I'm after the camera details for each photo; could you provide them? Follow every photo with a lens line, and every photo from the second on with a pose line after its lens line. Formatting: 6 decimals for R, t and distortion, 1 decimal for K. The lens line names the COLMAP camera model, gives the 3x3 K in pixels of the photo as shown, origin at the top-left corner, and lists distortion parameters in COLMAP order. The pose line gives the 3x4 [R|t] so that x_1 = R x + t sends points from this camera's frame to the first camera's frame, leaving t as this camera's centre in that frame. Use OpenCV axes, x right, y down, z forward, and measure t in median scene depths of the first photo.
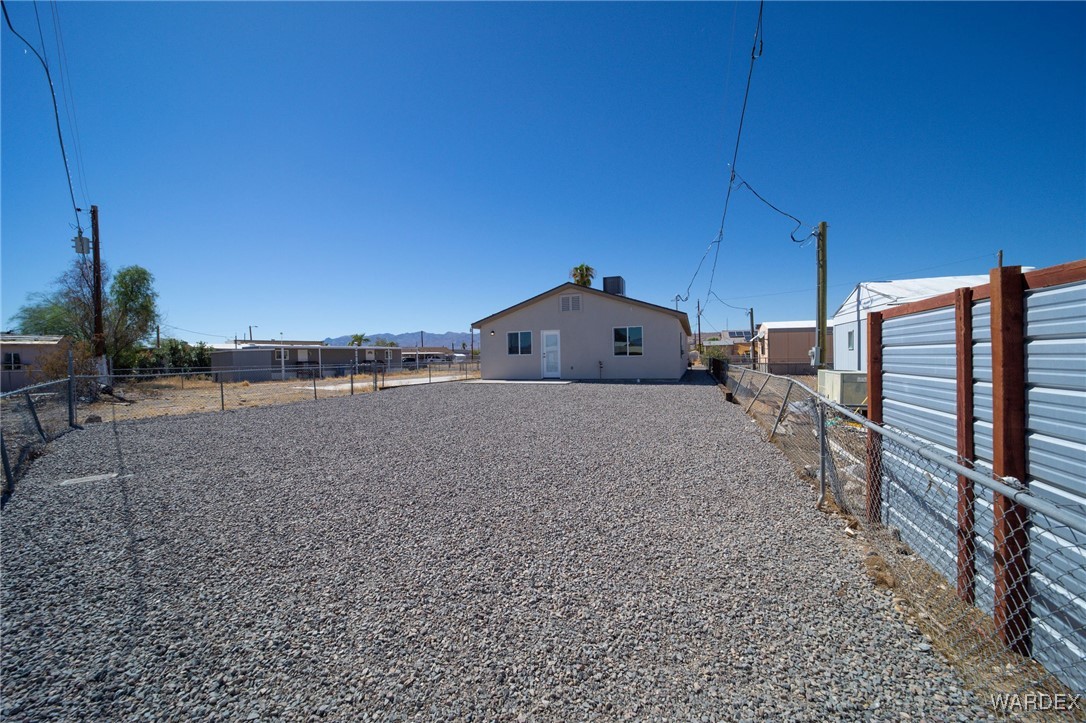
lens RADIAL K [[418.2, 0, 542.6], [0, 418.2, 361.1], [0, 0, 1]] dist [-0.014910, 0.007198]
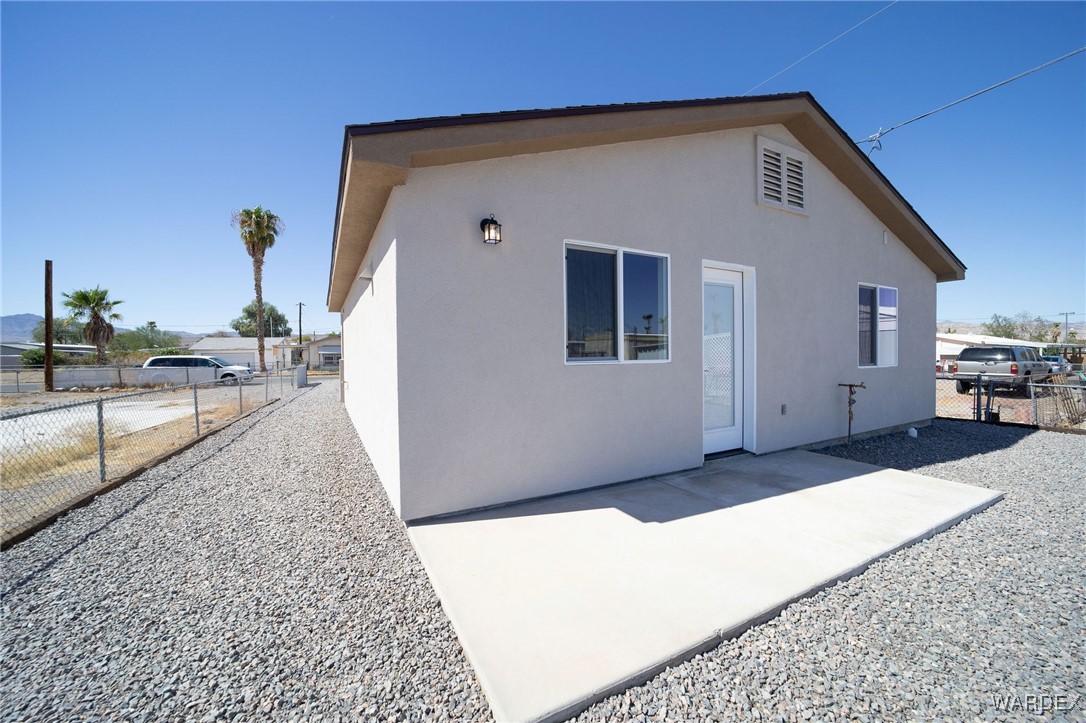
lens RADIAL K [[418.2, 0, 542.6], [0, 418.2, 361.1], [0, 0, 1]] dist [-0.014910, 0.007198]
pose [[0.664408, 0.004256, 0.747358, -0.236316], [0.005751, 0.999925, -0.010808, -0.013766], [-0.747348, 0.011479, 0.664333, 0.922830]]
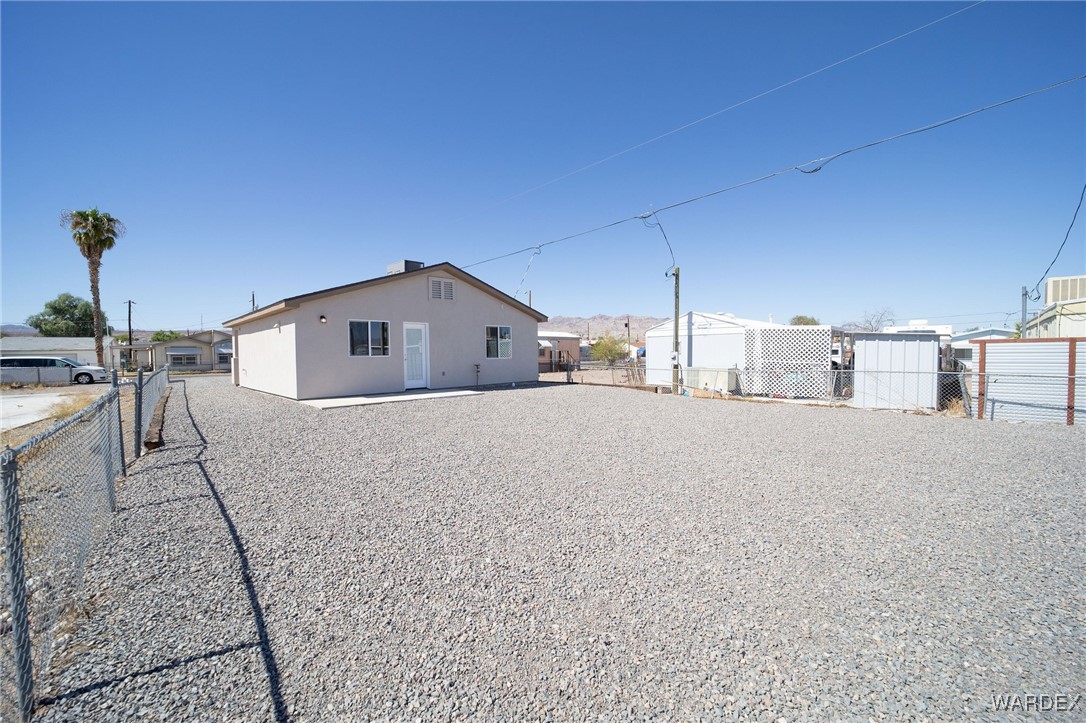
lens RADIAL K [[418.2, 0, 542.6], [0, 418.2, 361.1], [0, 0, 1]] dist [-0.014910, 0.007198]
pose [[0.418249, -0.001079, 0.908332, -0.540905], [0.017025, 0.999833, -0.006652, 0.001430], [-0.908173, 0.018247, 0.418198, 0.508306]]
